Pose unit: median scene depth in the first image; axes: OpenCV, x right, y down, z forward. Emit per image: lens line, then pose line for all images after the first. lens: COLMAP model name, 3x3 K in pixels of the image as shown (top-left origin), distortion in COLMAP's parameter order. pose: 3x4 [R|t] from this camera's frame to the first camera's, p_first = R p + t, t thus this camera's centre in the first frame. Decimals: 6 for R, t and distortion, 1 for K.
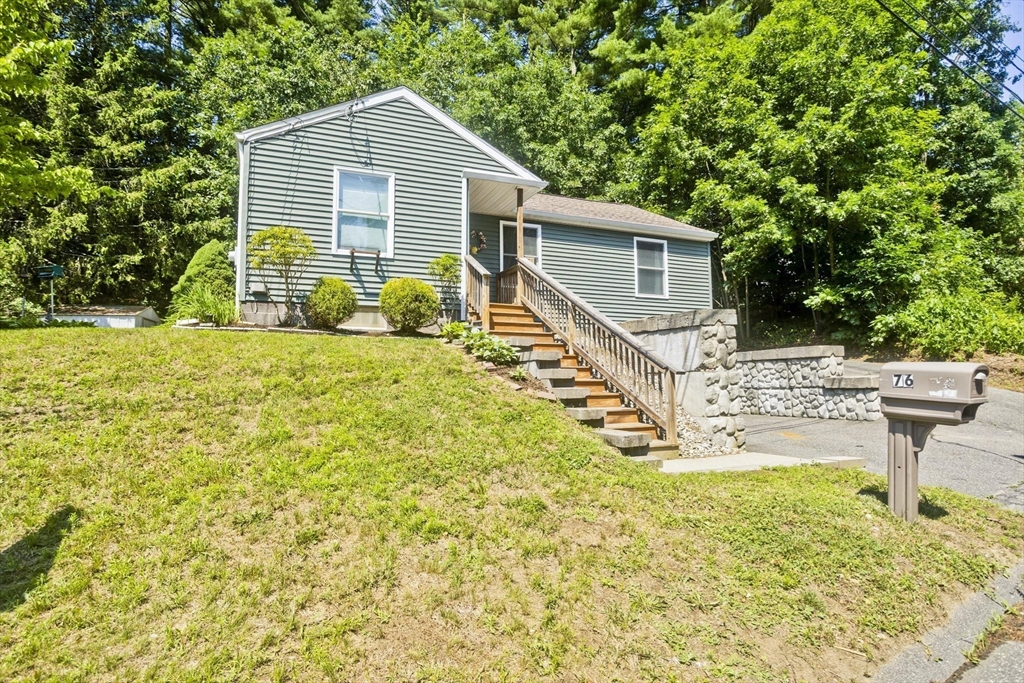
lens RADIAL K [[562.2, 0, 511.2], [0, 562.2, 337.0], [0, 0, 1]] dist [-0.021121, 0.001827]
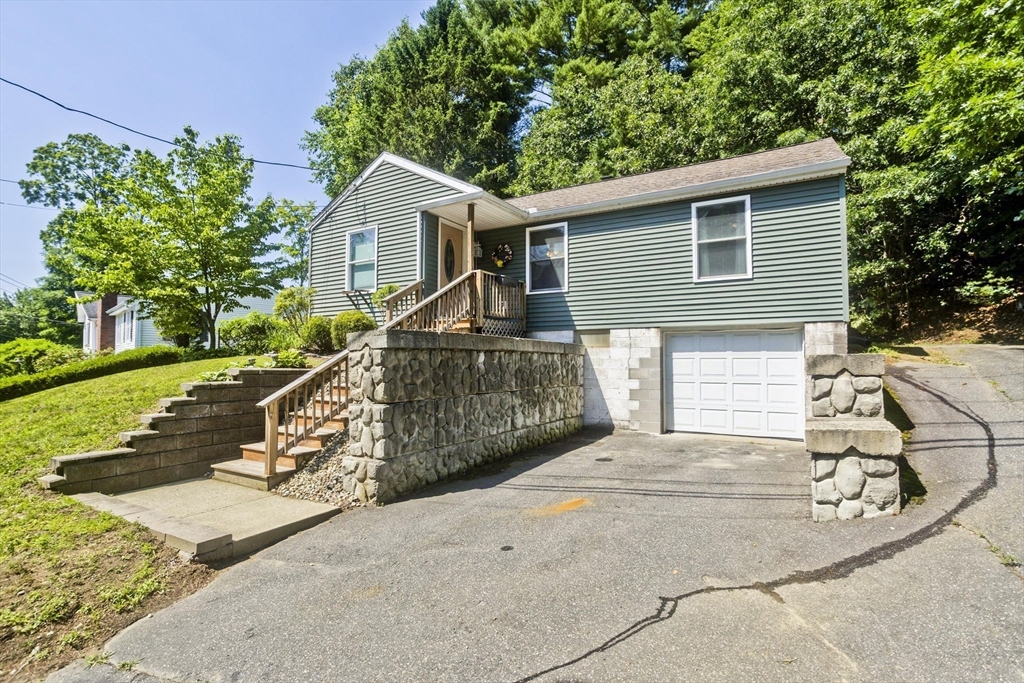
lens RADIAL K [[485.7, 0, 512.0], [0, 485.7, 341.5], [0, 0, 1]] dist [-0.044608, 0.027263]
pose [[0.590940, -0.026633, -0.806276, 0.769863], [0.062818, 0.997939, 0.013077, -0.020659], [0.804266, -0.058377, 0.591395, 0.527693]]
